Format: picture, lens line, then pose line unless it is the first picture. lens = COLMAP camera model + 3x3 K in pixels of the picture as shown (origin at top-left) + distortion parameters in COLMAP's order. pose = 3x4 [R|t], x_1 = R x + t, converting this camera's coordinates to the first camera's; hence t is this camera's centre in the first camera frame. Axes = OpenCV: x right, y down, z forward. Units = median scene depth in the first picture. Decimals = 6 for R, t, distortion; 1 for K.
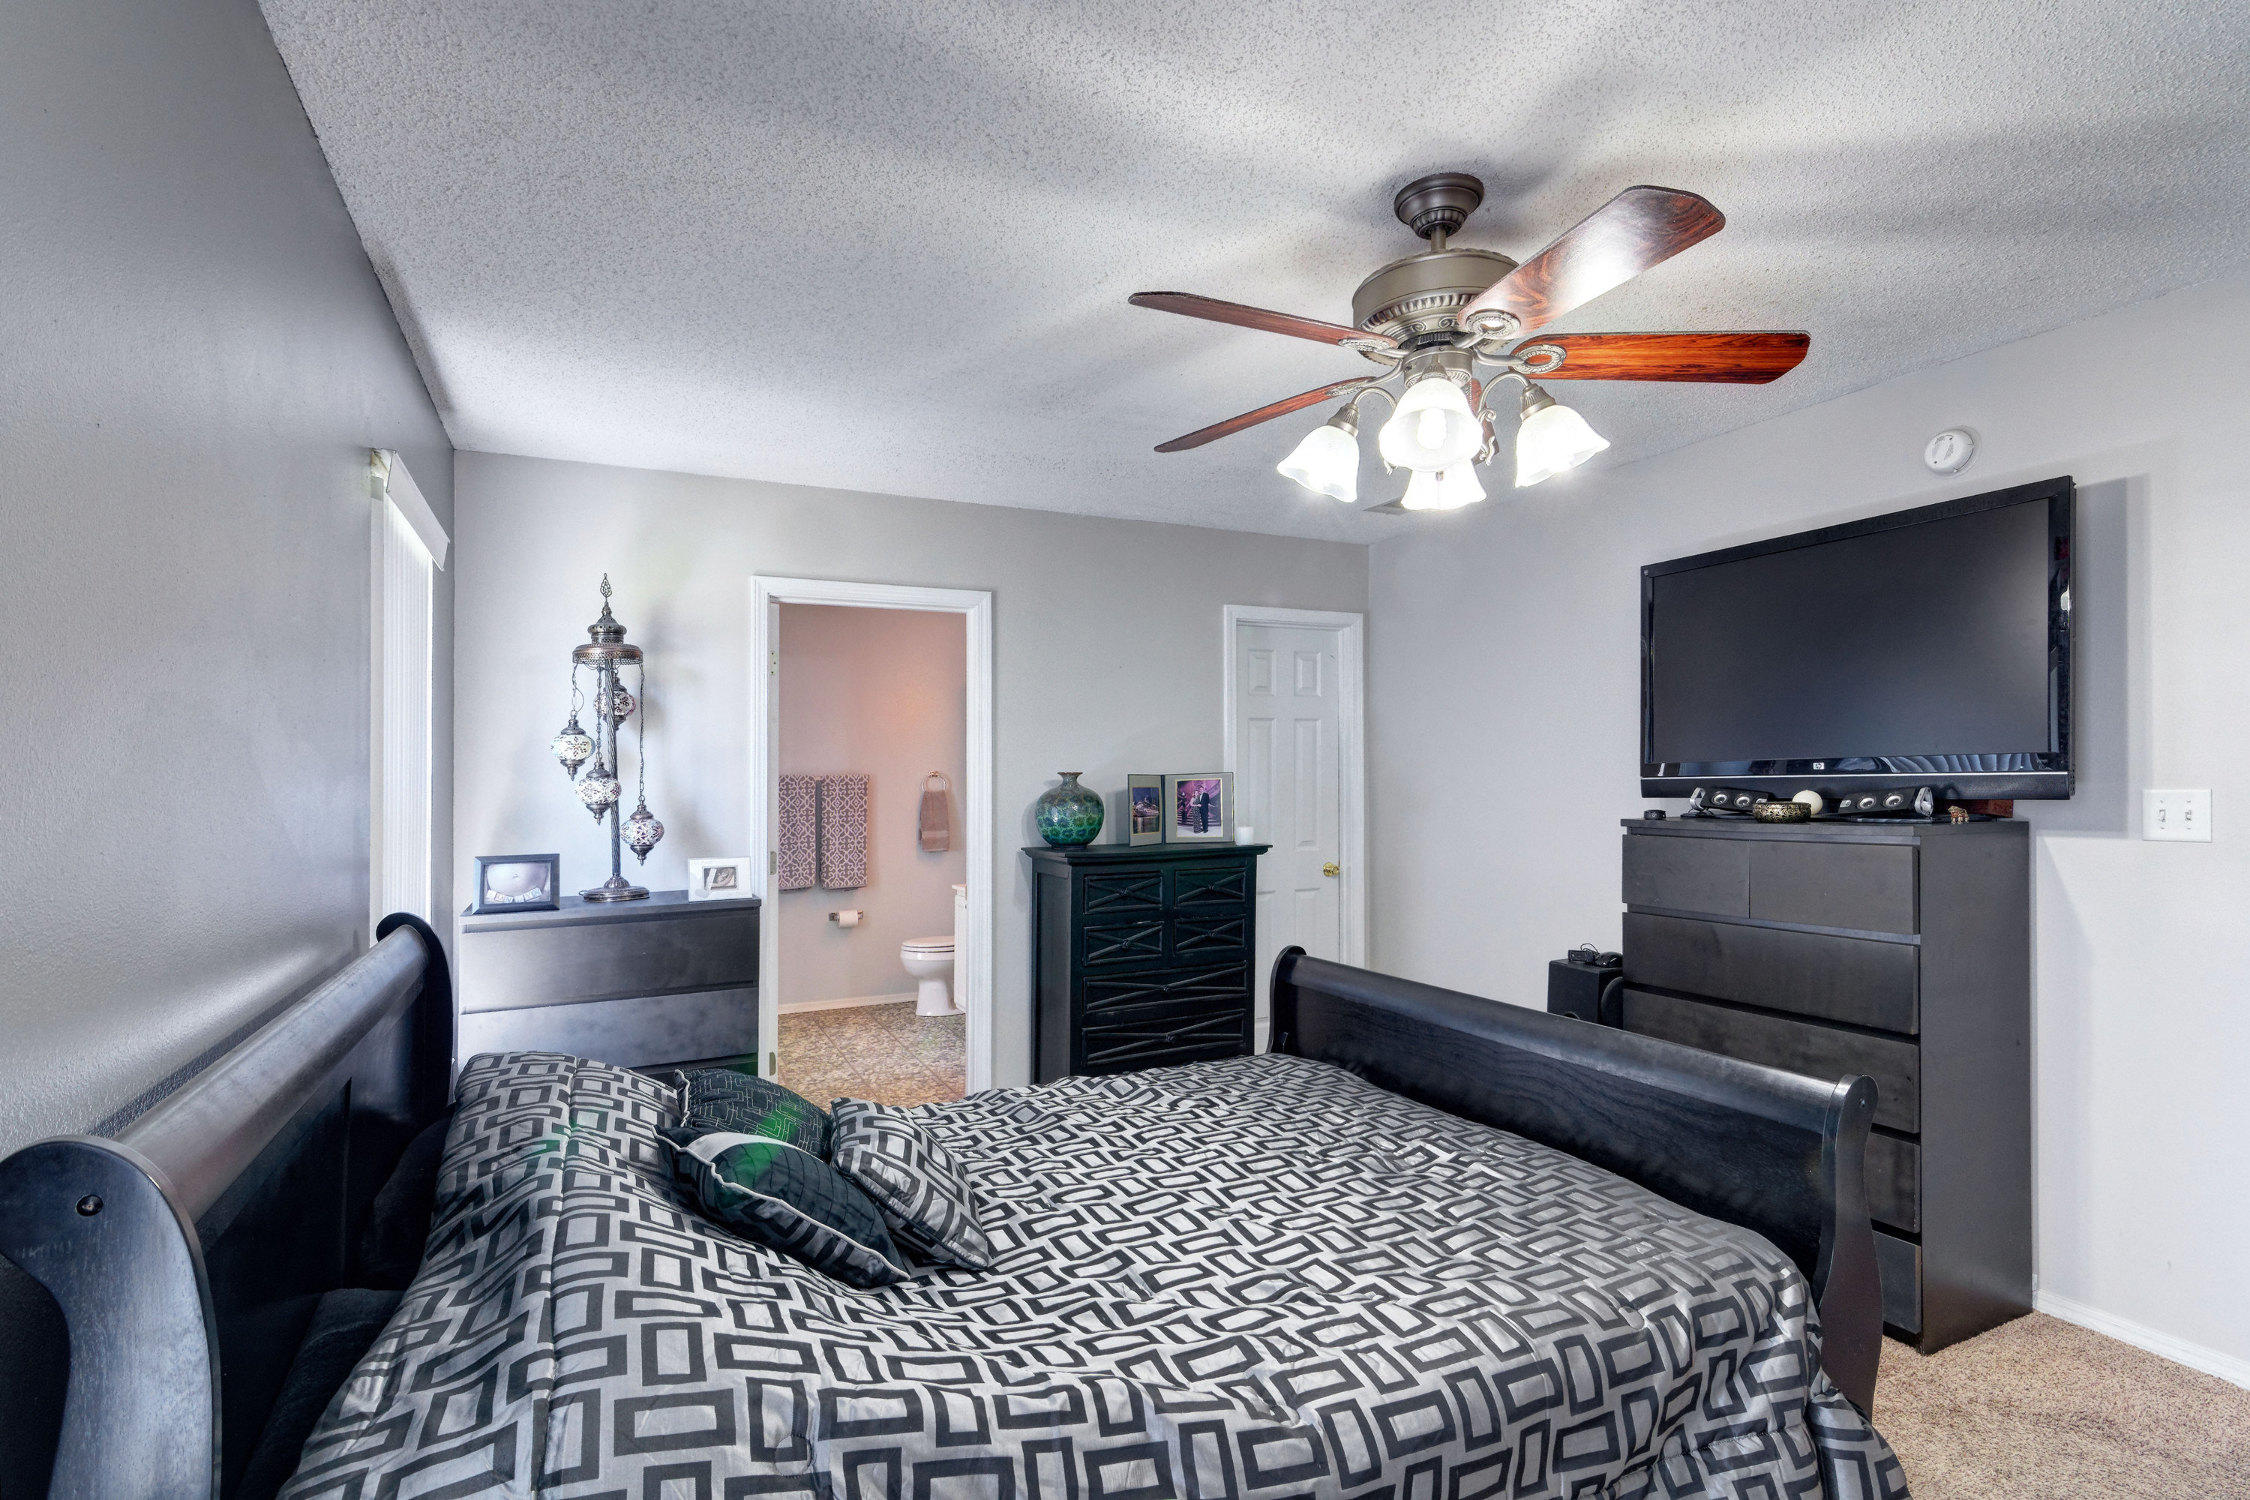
lens RADIAL K [[1081.7, 0, 1125.1], [0, 1081.7, 750.2], [0, 0, 1]] dist [-0.000402, -0.000387]
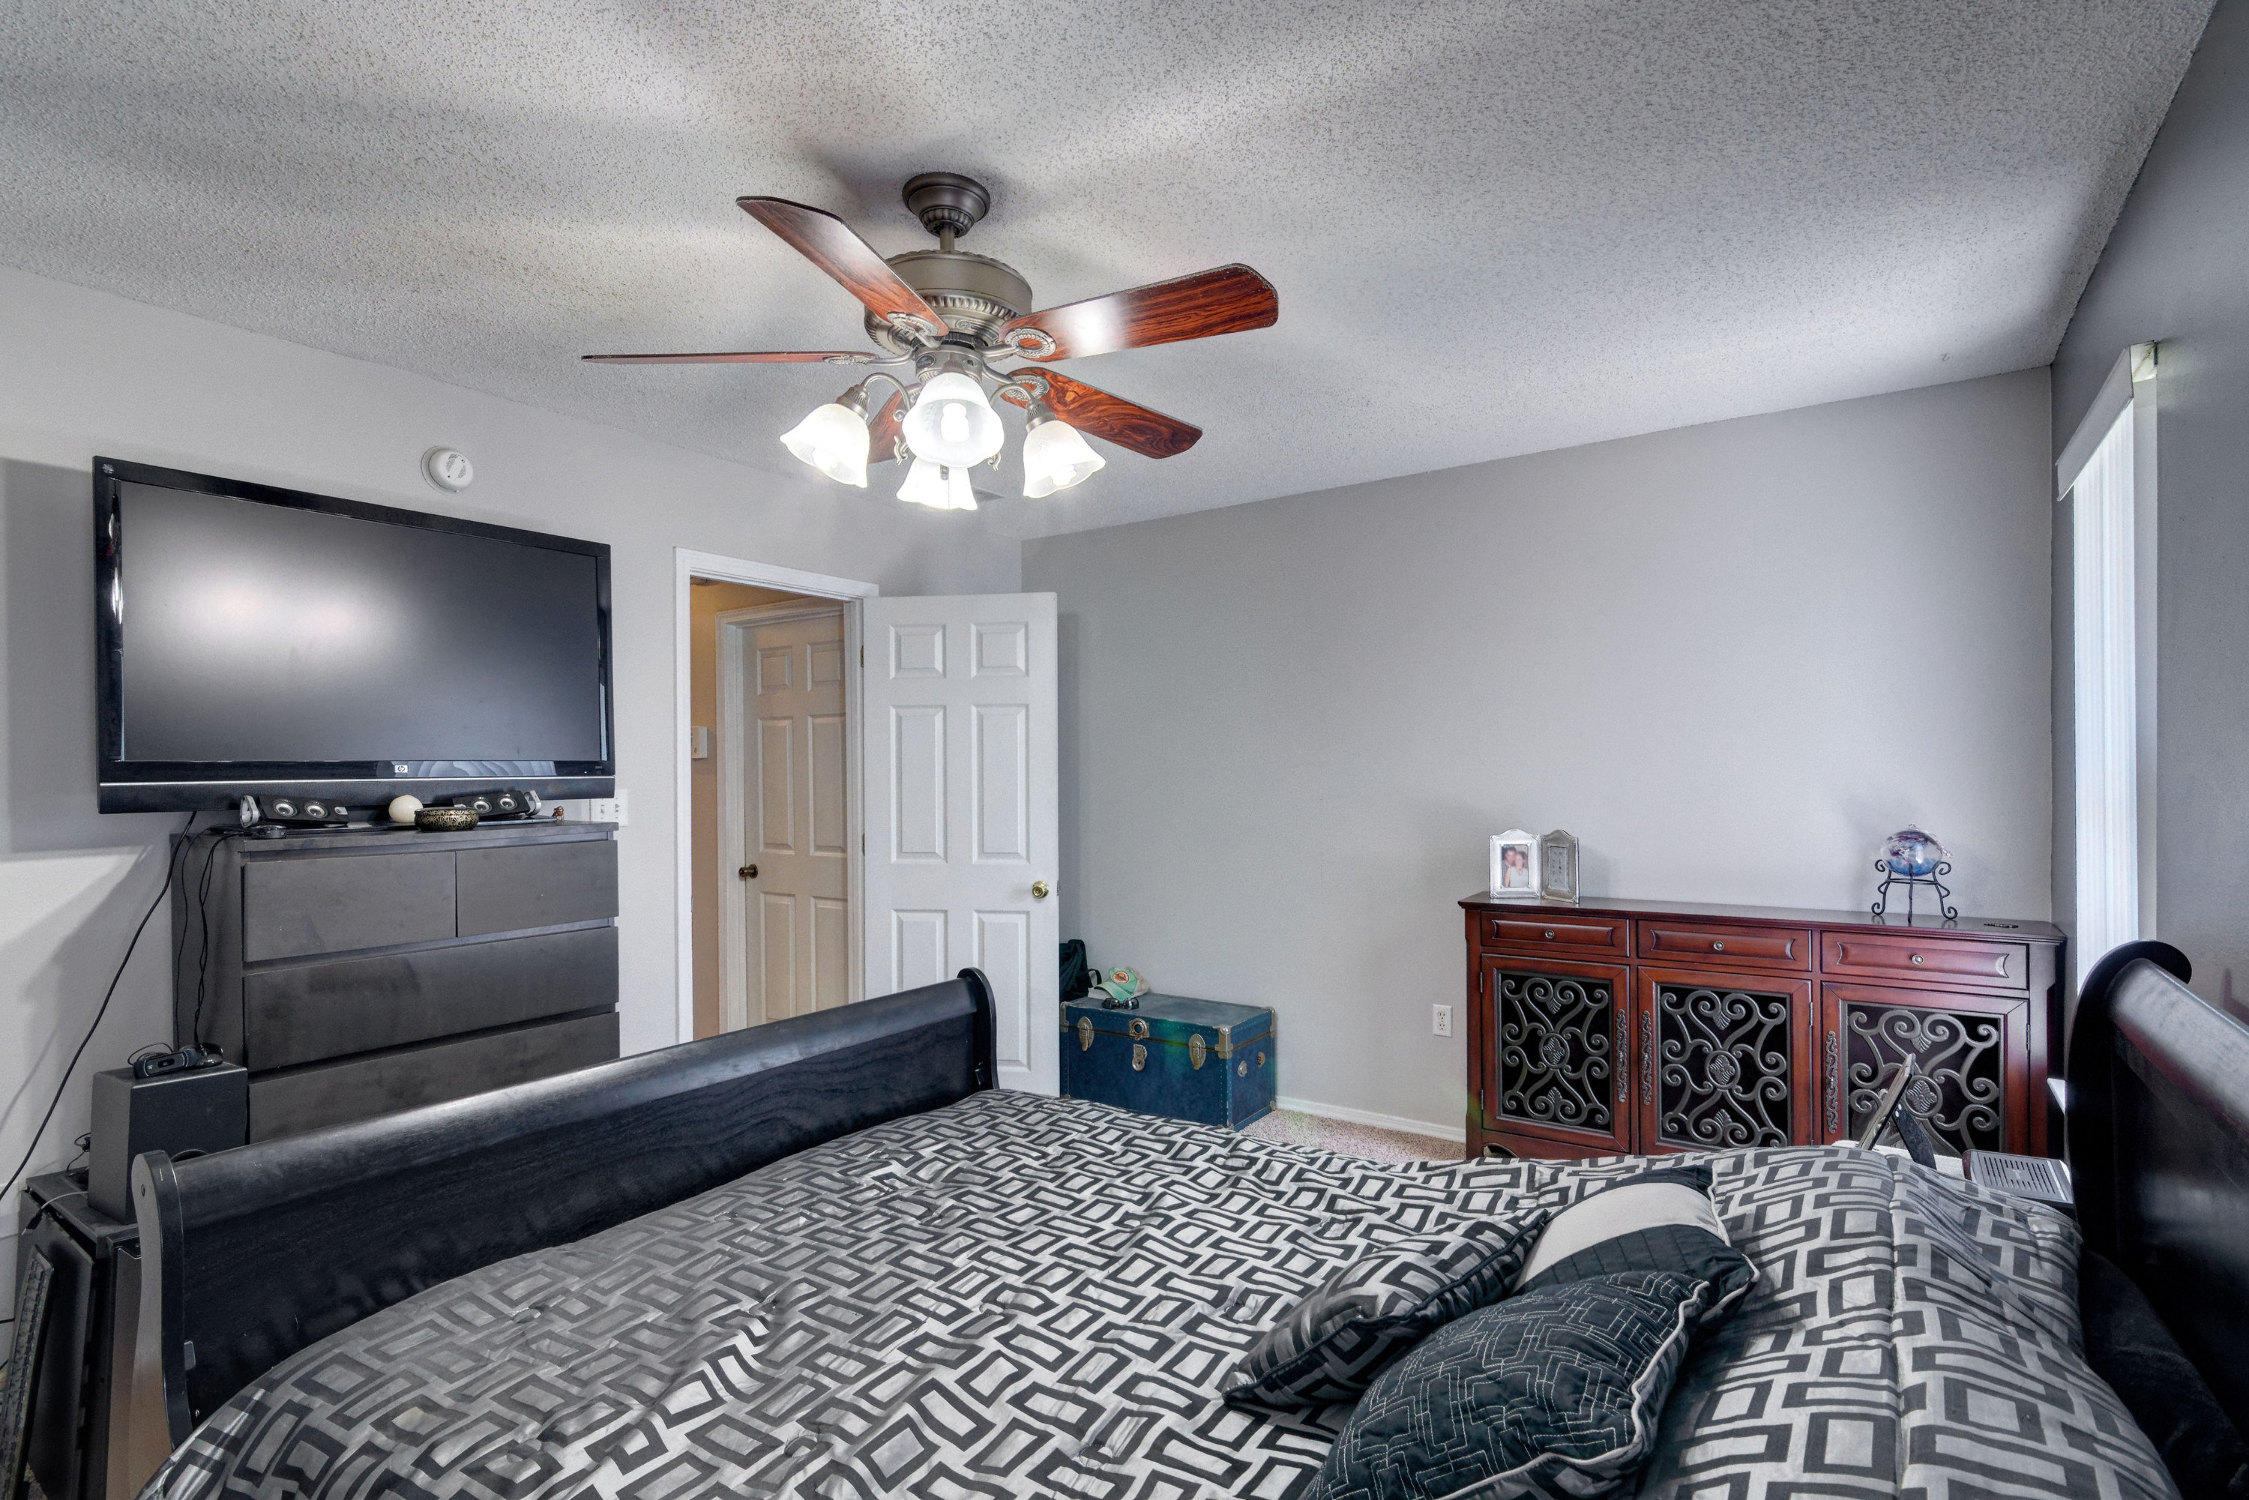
lens RADIAL K [[1081.3, 0, 1126.8], [0, 1081.3, 792.5], [0, 0, 1]] dist [-0.000402, -0.000387]
pose [[-0.489262, -0.003392, 0.872130, -0.650975], [-0.011401, 0.999932, -0.002507, 0.042657], [-0.872062, -0.011170, -0.489267, 1.312982]]
